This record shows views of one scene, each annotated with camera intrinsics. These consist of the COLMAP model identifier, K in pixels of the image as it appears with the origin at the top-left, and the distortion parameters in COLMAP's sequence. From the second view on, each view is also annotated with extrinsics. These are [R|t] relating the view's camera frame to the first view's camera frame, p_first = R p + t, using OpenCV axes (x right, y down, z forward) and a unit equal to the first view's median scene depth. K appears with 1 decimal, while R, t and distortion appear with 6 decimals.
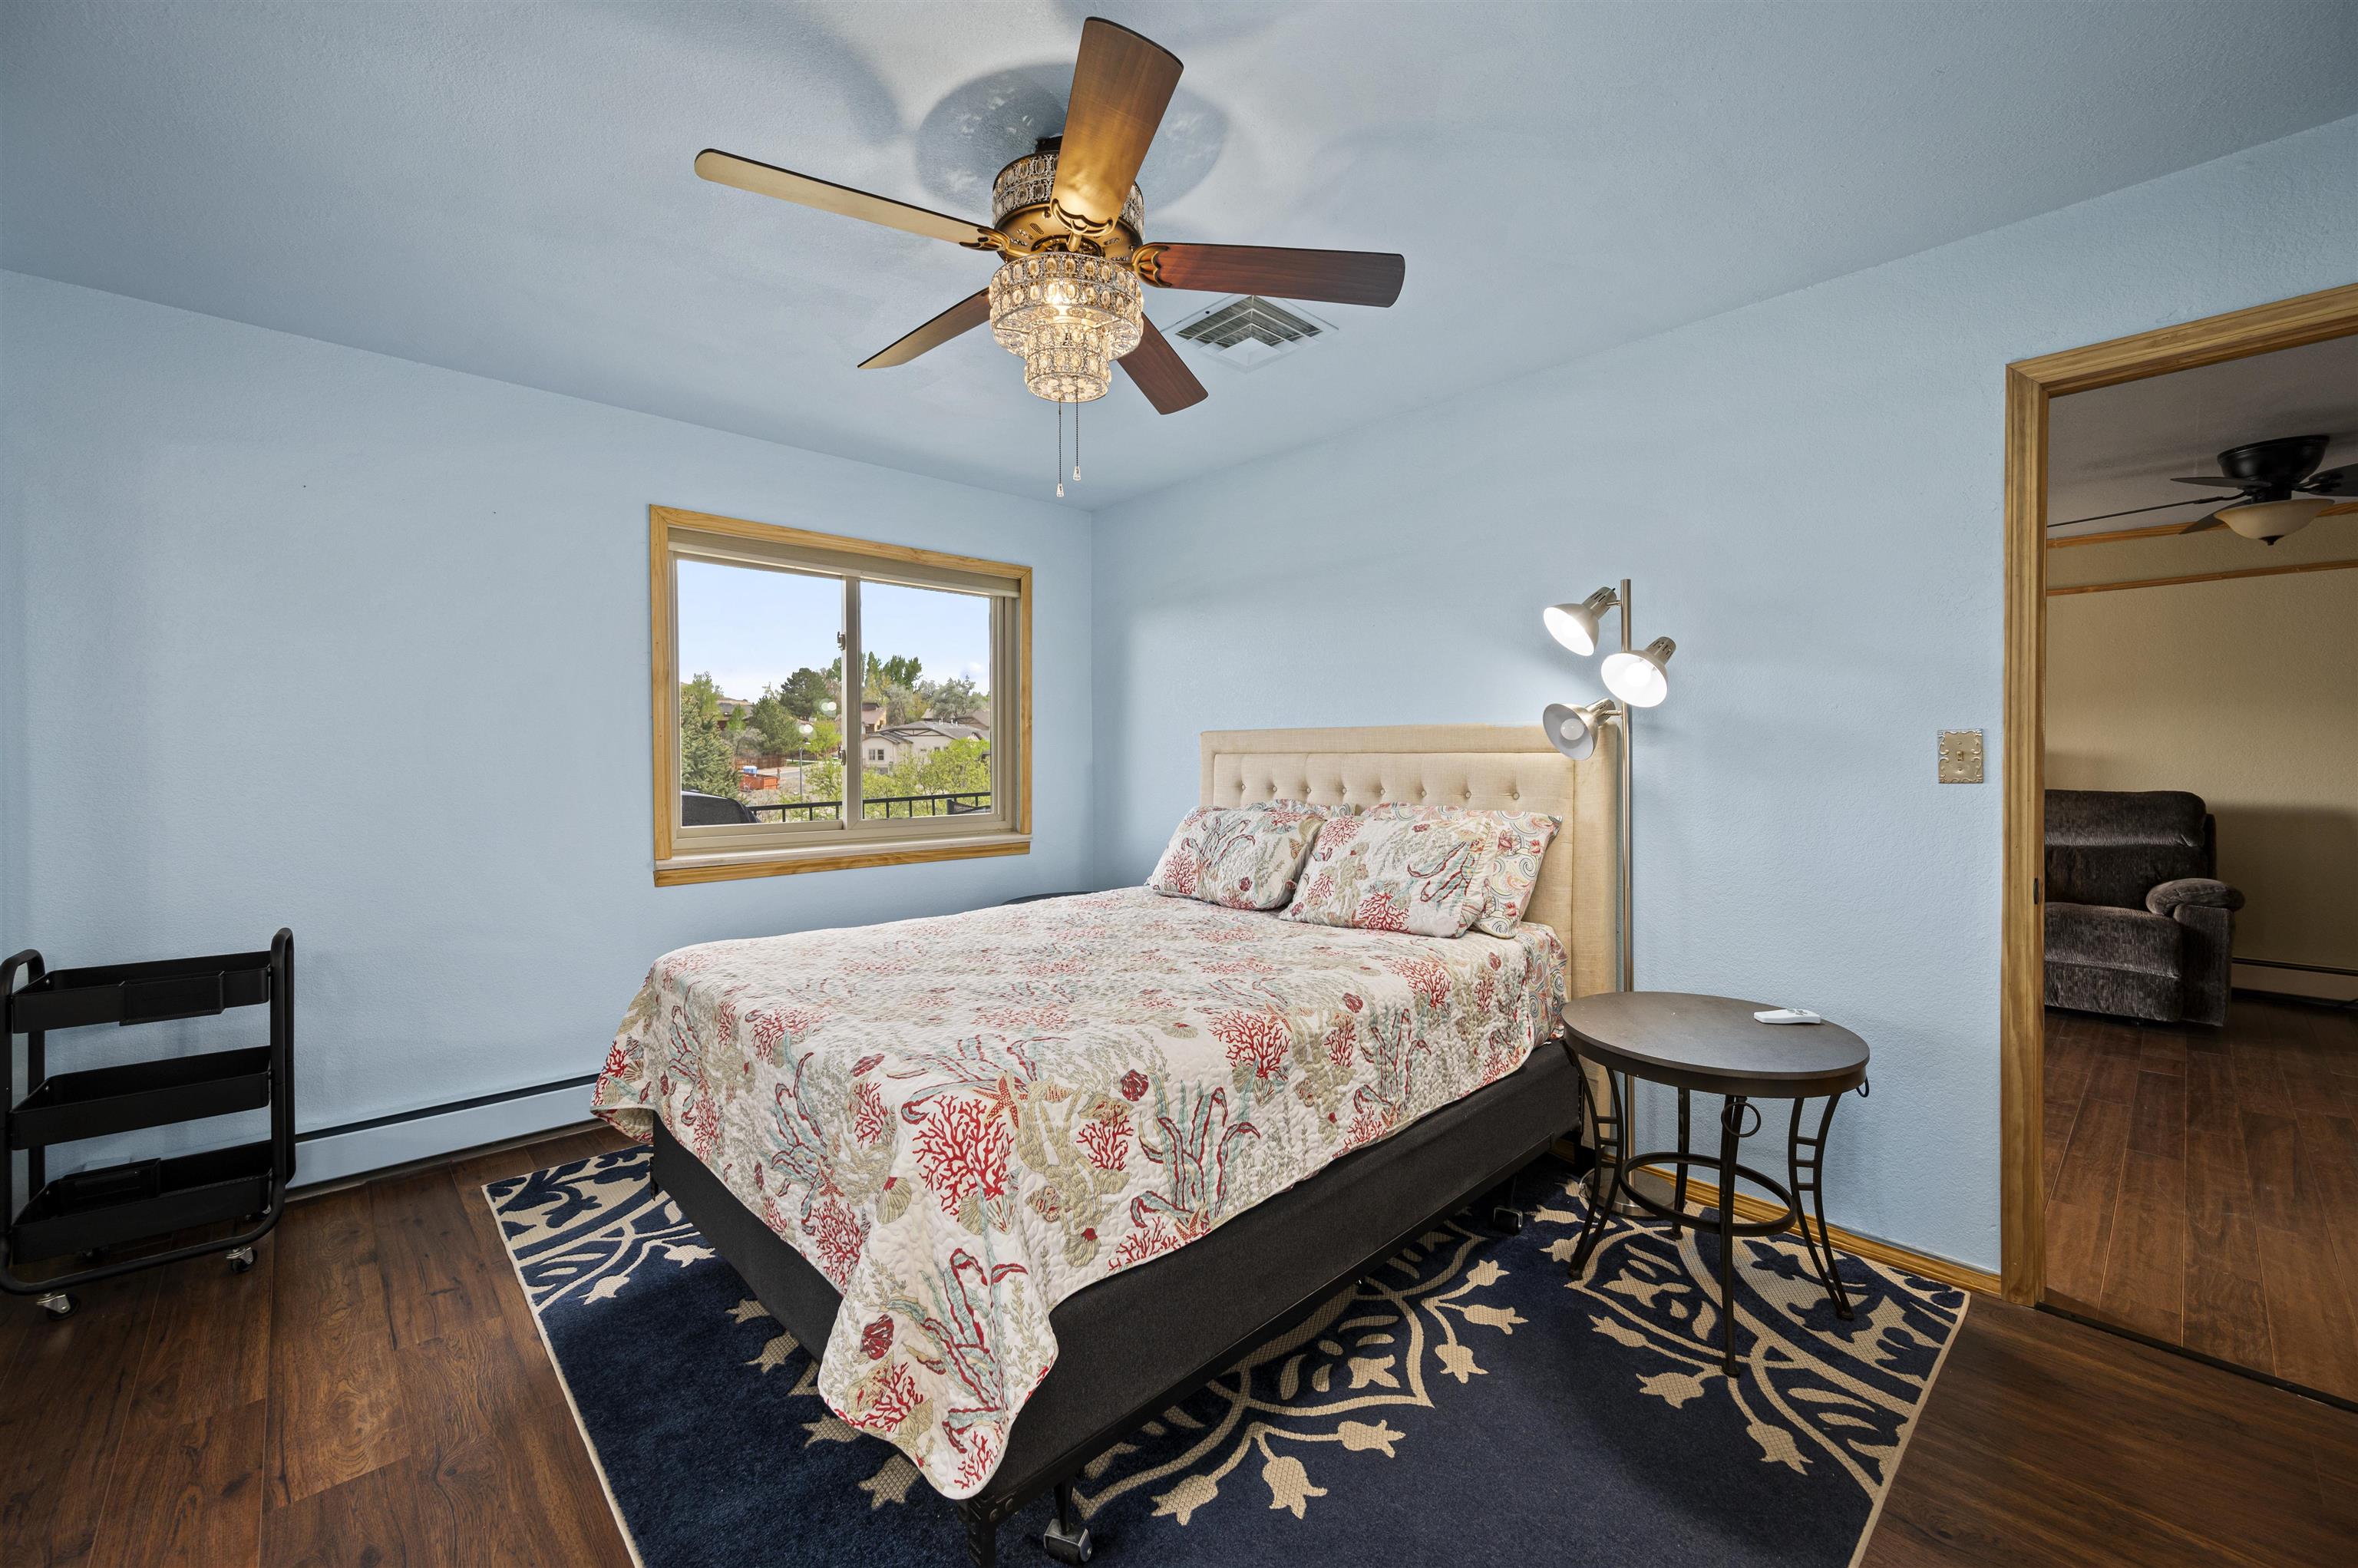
lens RADIAL K [[948.4, 0, 1181.1], [0, 948.4, 759.3], [0, 0, 1]] dist [0.001798, 0.000008]
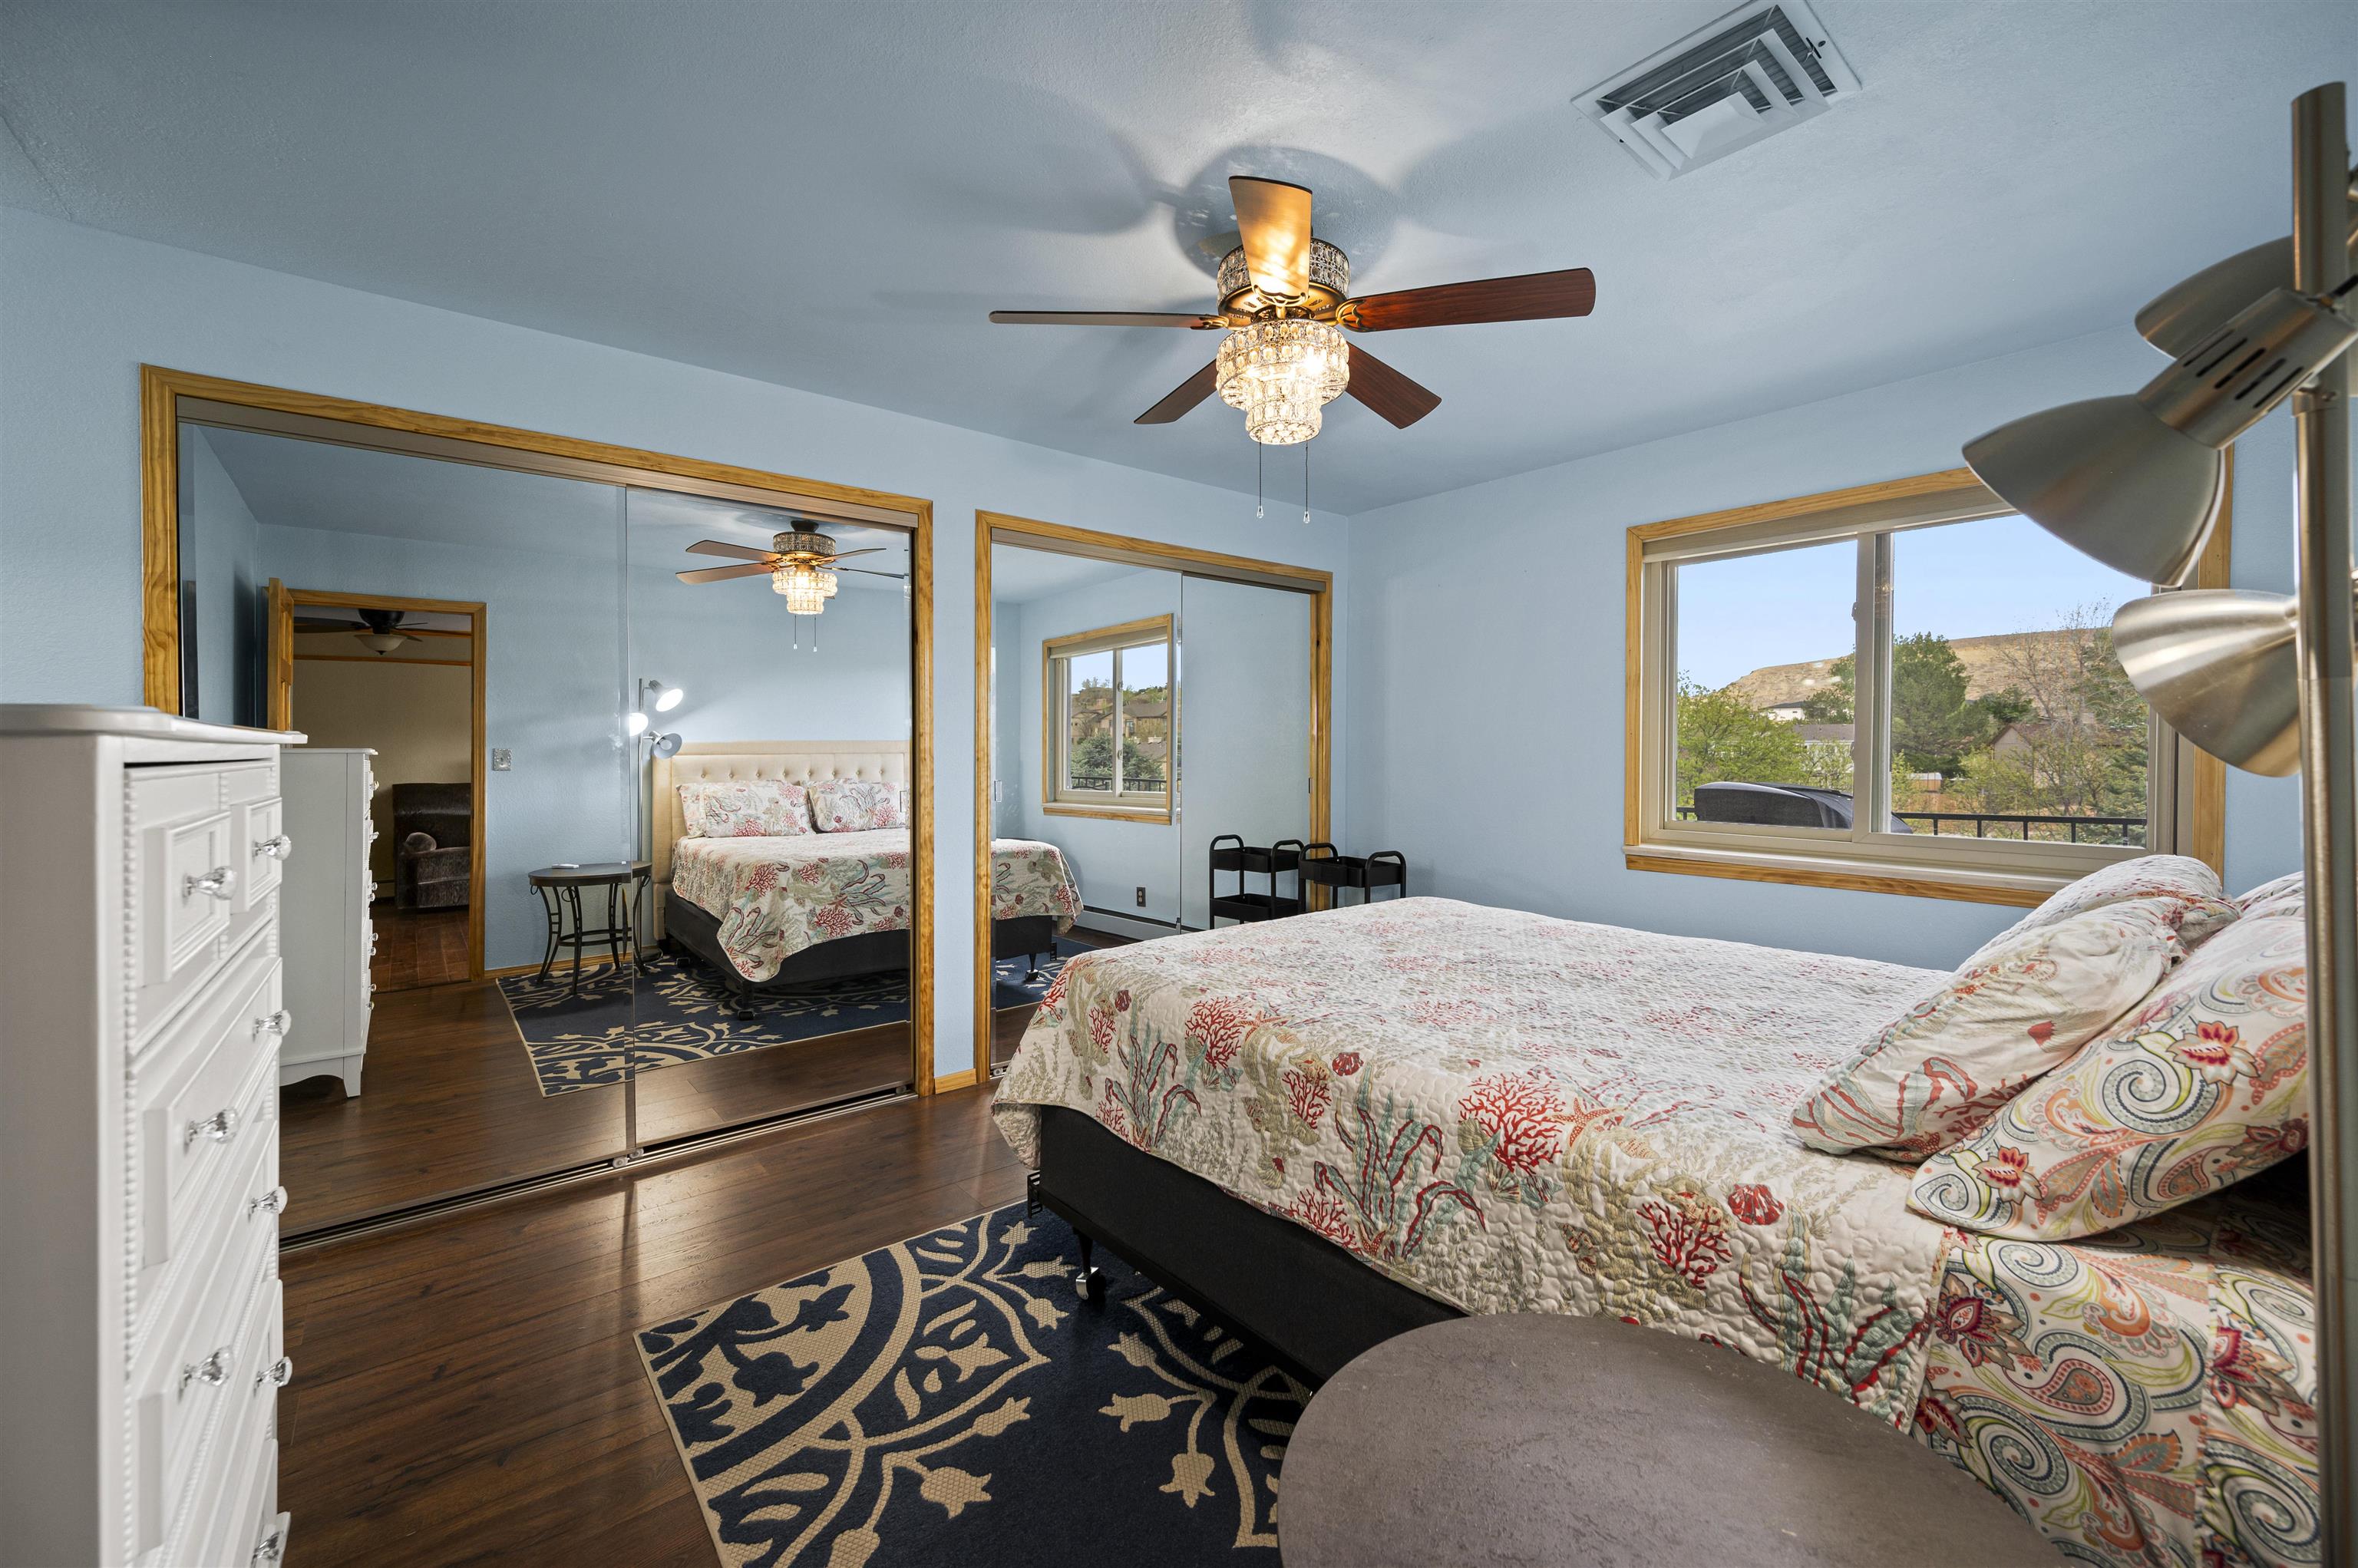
lens RADIAL K [[948.4, 0, 1187.2], [0, 948.4, 758.6], [0, 0, 1]] dist [0.001798, 0.000008]
pose [[-0.060121, 0.016384, -0.998057, 1.091264], [-0.011933, 0.999782, 0.017131, -0.014803], [0.998120, 0.012940, -0.059912, 1.009554]]
